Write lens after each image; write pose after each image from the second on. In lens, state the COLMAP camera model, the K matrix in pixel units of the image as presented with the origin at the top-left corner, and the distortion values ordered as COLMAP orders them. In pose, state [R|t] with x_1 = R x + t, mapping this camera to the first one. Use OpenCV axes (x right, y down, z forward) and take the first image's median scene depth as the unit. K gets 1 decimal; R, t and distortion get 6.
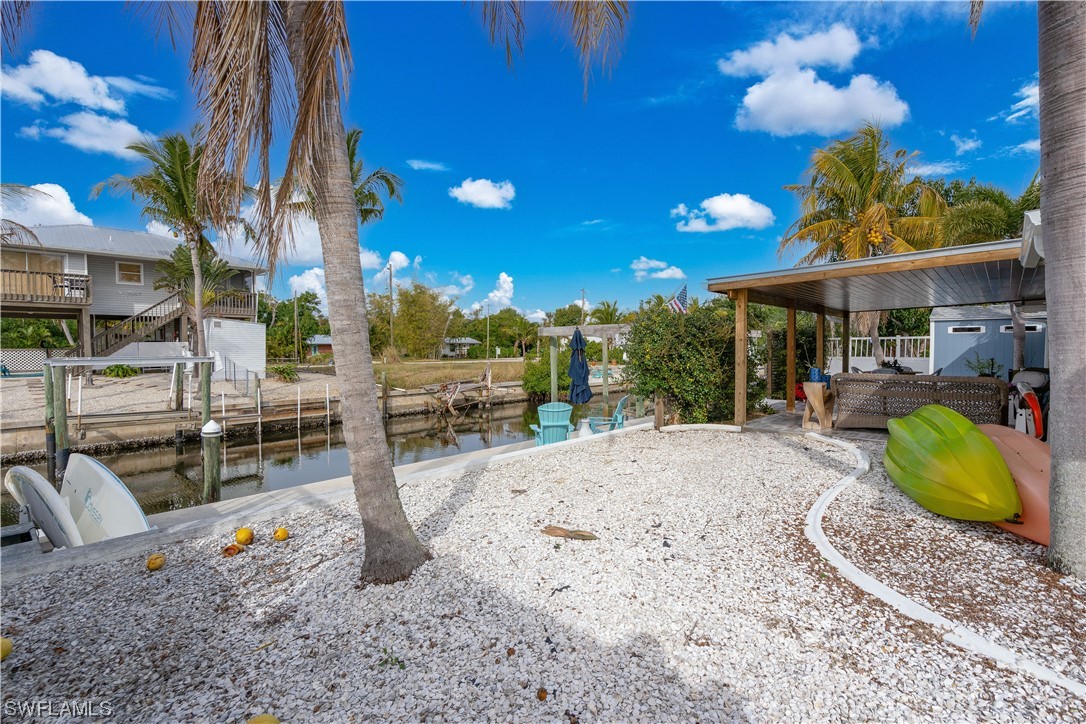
lens RADIAL K [[492.1, 0, 541.4], [0, 492.1, 359.9], [0, 0, 1]] dist [-0.004453, -0.001209]
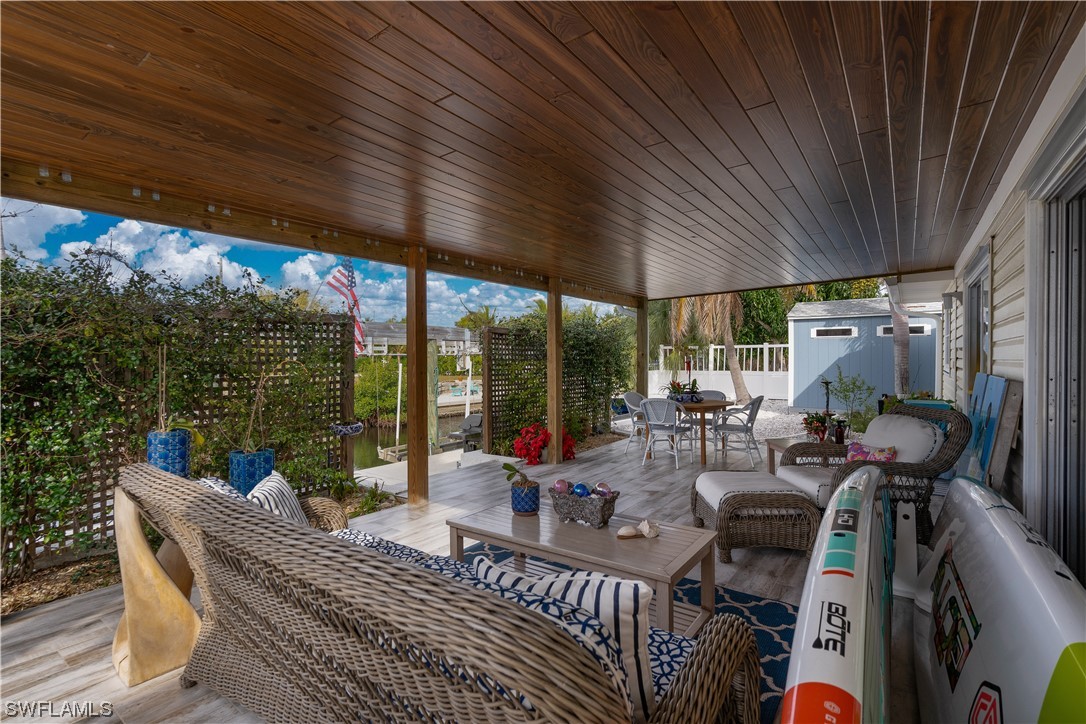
lens RADIAL K [[492.1, 0, 541.4], [0, 492.1, 359.9], [0, 0, 1]] dist [-0.004453, -0.001209]
pose [[0.992572, 0.001910, 0.121645, 0.375612], [0.000827, 0.999748, -0.022441, -0.007499], [-0.121657, 0.022375, 0.992320, 0.364070]]
